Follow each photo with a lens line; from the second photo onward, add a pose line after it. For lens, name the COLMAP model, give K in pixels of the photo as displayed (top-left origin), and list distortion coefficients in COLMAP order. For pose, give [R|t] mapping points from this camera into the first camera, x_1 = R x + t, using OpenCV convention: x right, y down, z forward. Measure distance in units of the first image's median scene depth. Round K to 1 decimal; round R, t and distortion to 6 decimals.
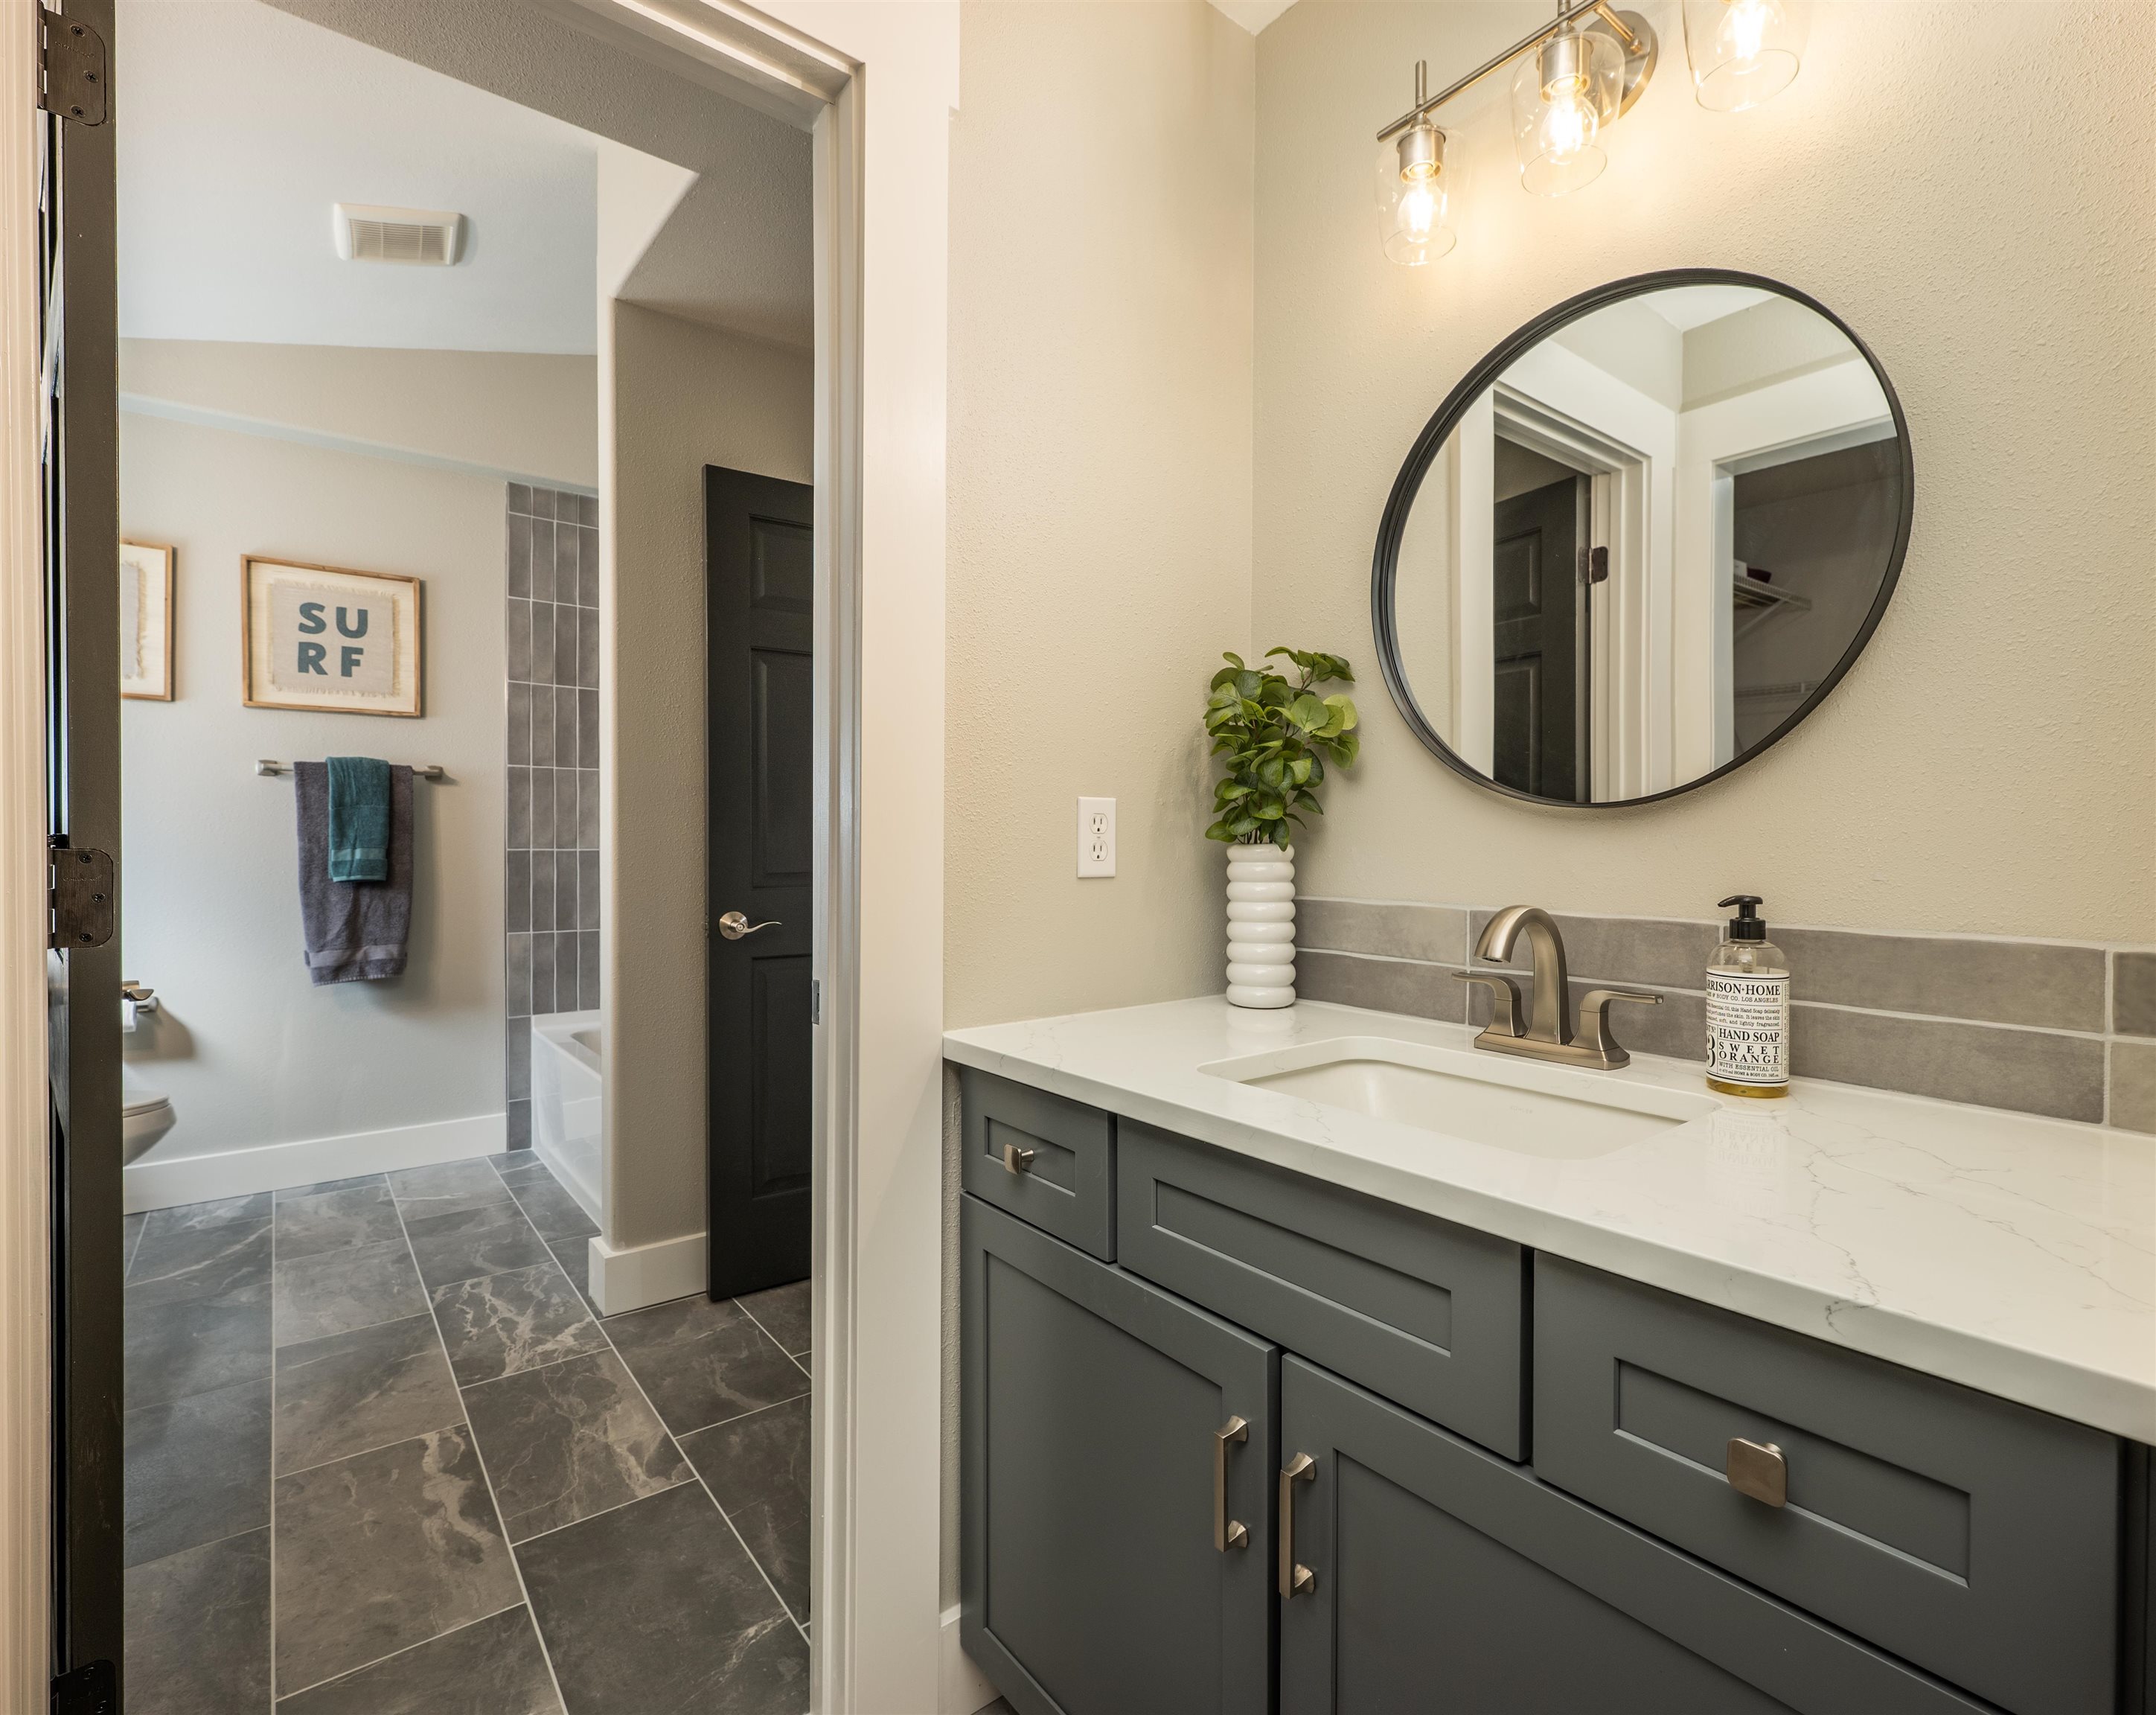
lens RADIAL K [[1039.9, 0, 1079.1], [0, 1039.9, 850.5], [0, 0, 1]] dist [-0.000211, 0.000212]
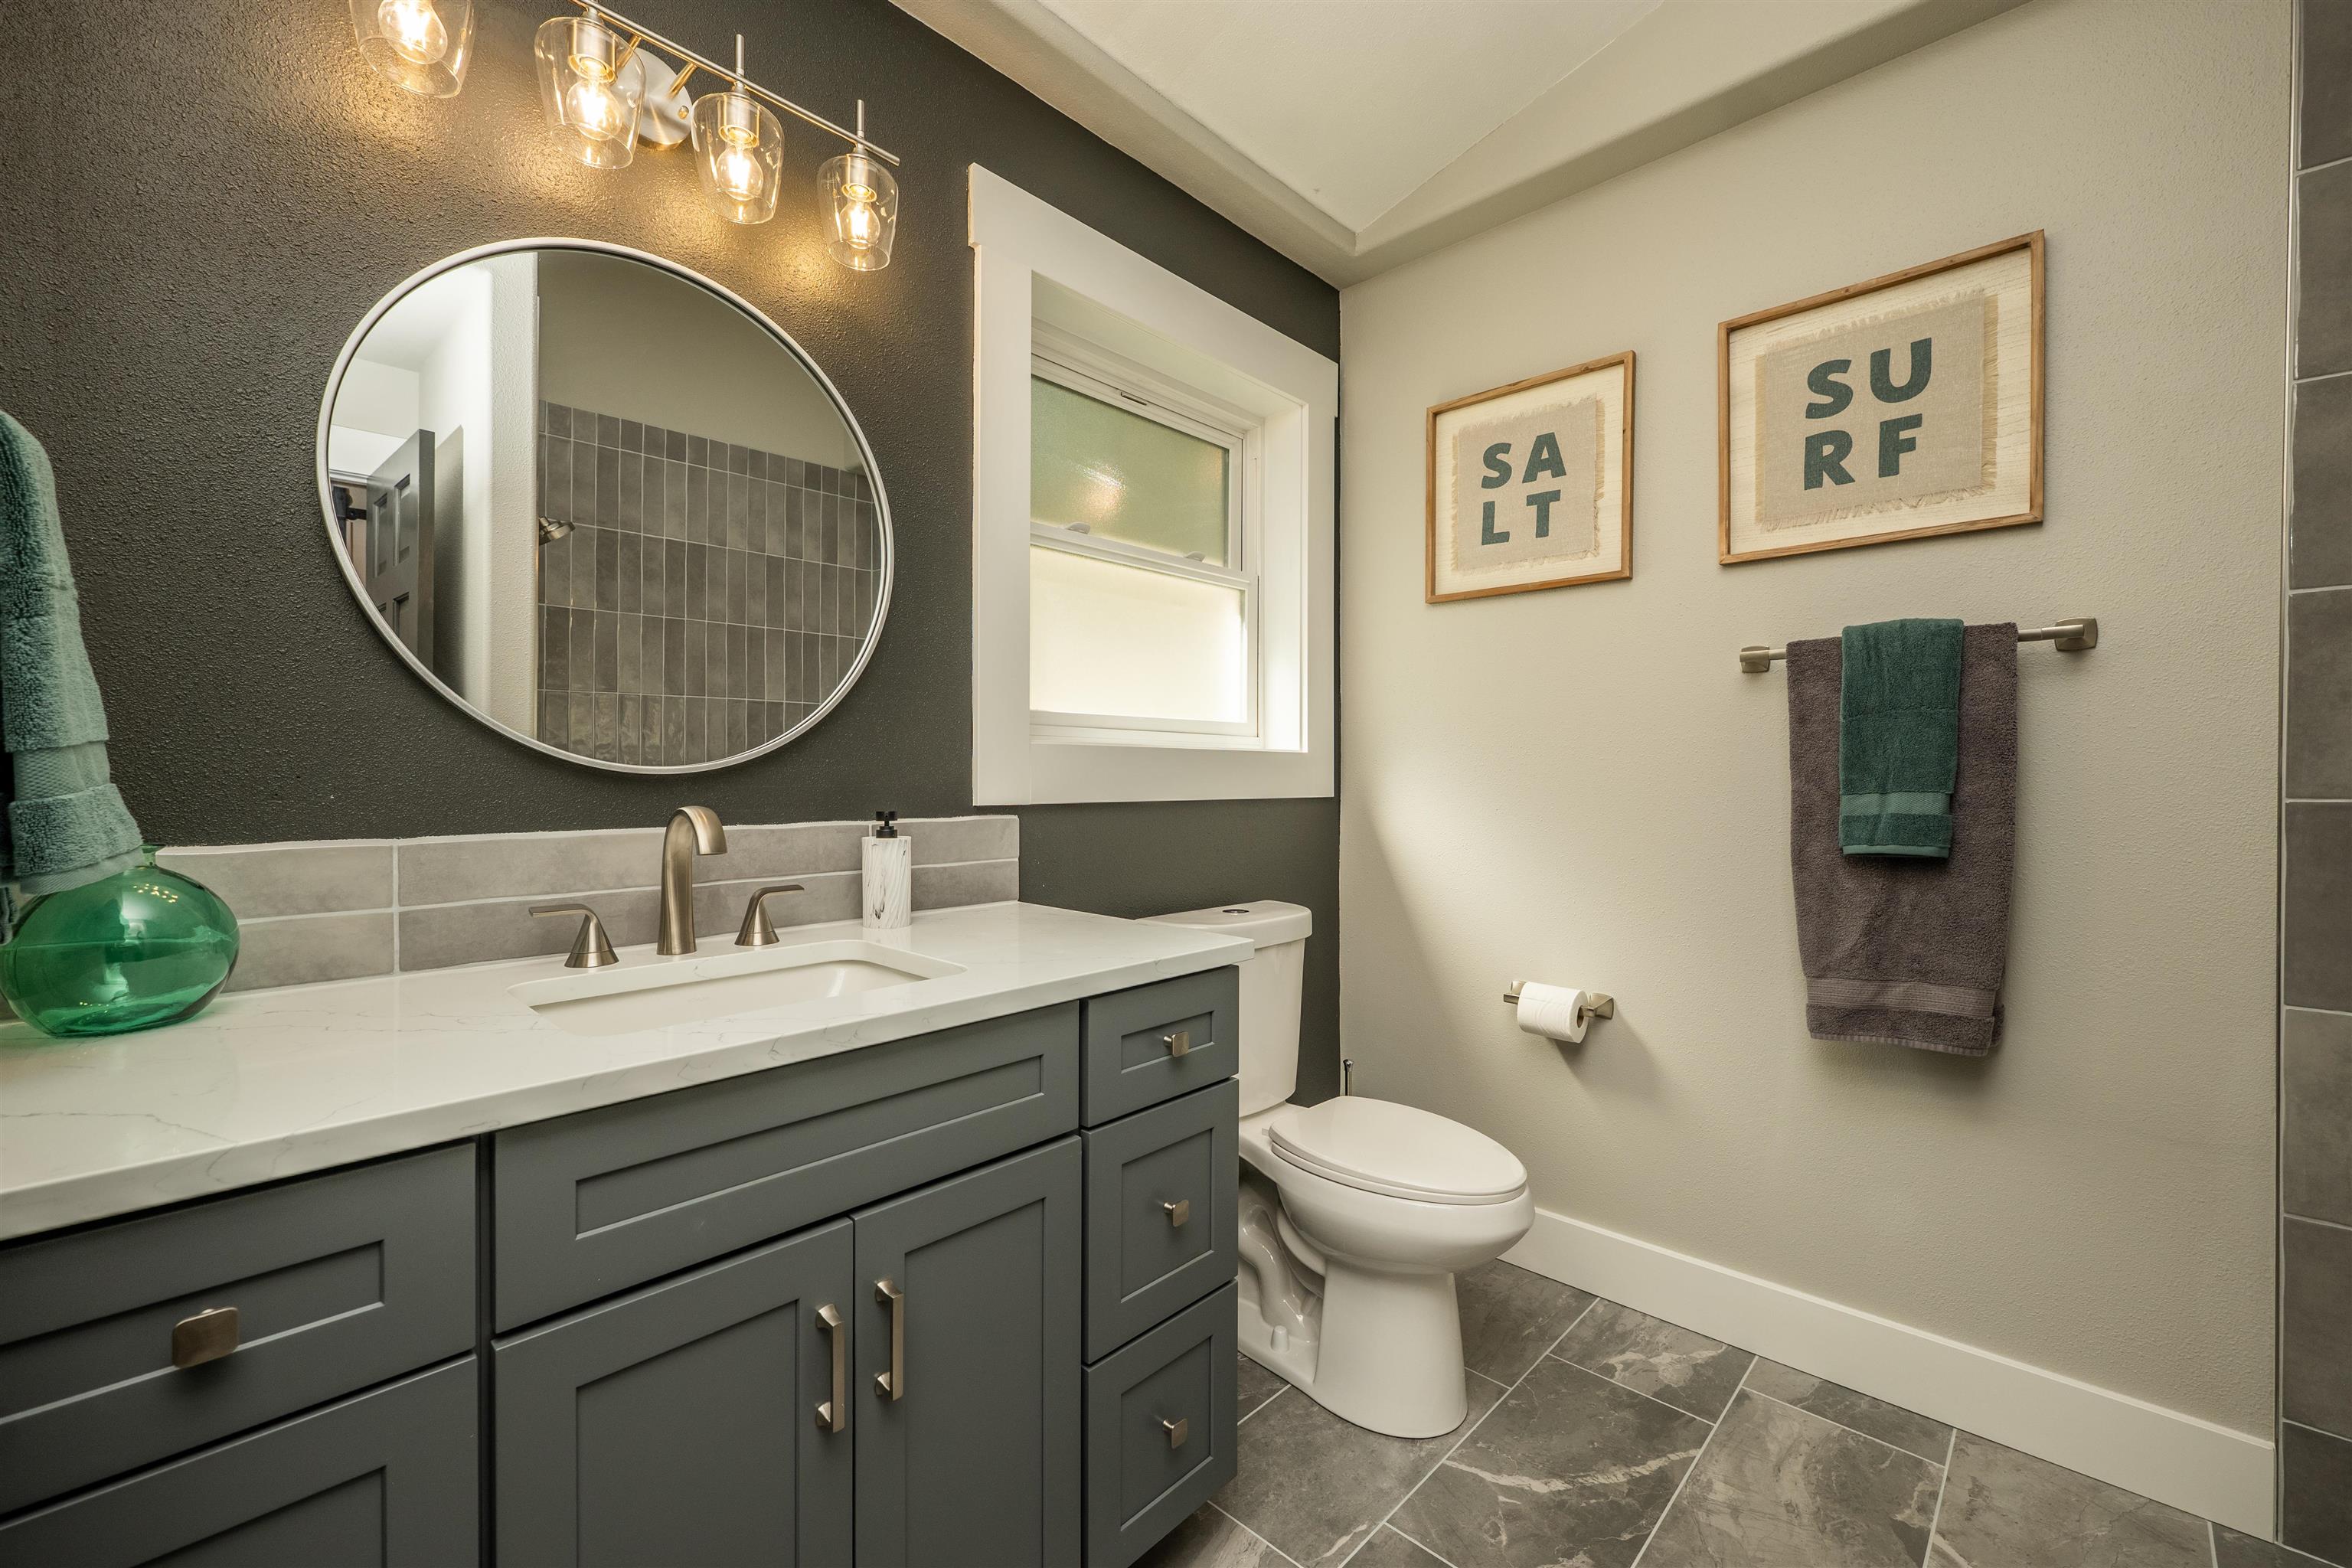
lens RADIAL K [[958.9, 0, 1178.2], [0, 958.9, 781.8], [0, 0, 1]] dist [0.004471, 0.000185]
pose [[0.148649, 0.005554, -0.988874, -0.268258], [-0.009075, 0.999950, 0.004252, -0.006522], [0.988848, 0.008342, 0.148691, 0.572348]]
